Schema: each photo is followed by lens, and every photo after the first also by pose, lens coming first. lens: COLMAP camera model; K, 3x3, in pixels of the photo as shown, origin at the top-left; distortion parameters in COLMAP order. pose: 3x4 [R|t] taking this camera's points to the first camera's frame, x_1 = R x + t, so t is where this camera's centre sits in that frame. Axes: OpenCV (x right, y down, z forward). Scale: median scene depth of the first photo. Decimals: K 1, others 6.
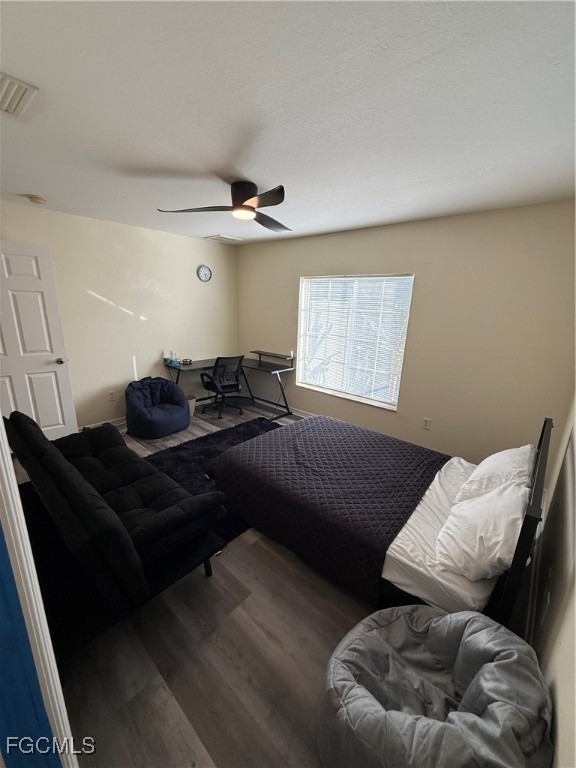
lens RADIAL K [[305.1, 0, 287.9], [0, 305.1, 381.4], [0, 0, 1]] dist [0.000818, -0.000490]
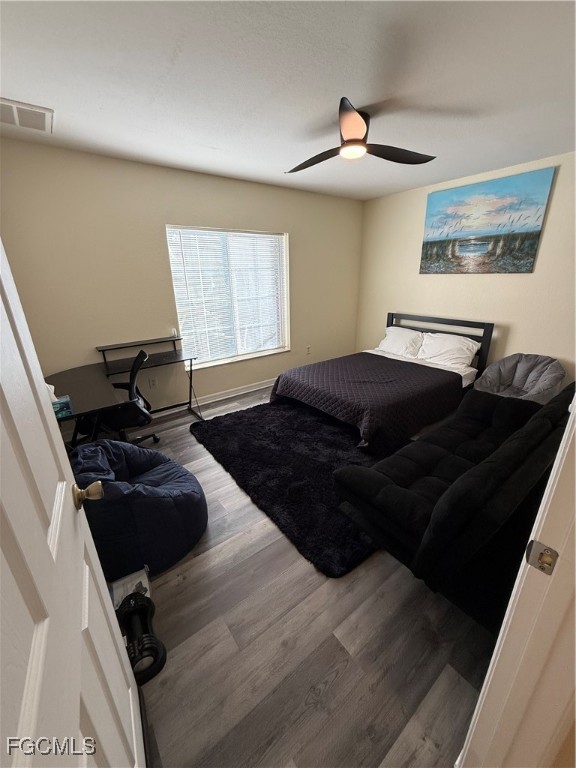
lens RADIAL K [[305.1, 0, 287.9], [0, 305.1, 381.4], [0, 0, 1]] dist [0.000818, -0.000490]
pose [[0.202712, -0.362708, 0.909588, -0.761967], [0.276132, 0.912351, 0.302270, -0.151721], [-0.939499, 0.189892, 0.285100, 0.638790]]
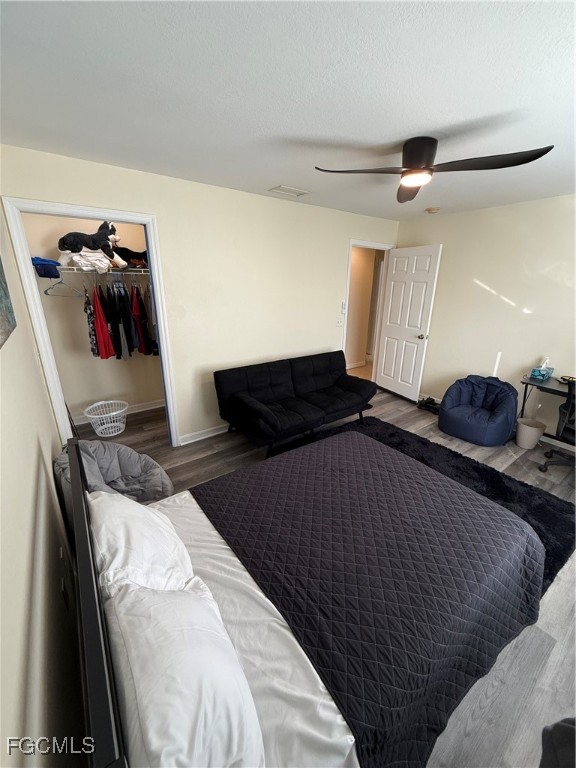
lens RADIAL K [[305.1, 0, 287.9], [0, 305.1, 381.4], [0, 0, 1]] dist [0.000818, -0.000490]
pose [[-0.208859, 0.277926, -0.937622, 0.514956], [-0.267164, 0.906080, 0.328088, -0.137860], [0.940745, 0.319023, -0.114991, 0.565834]]
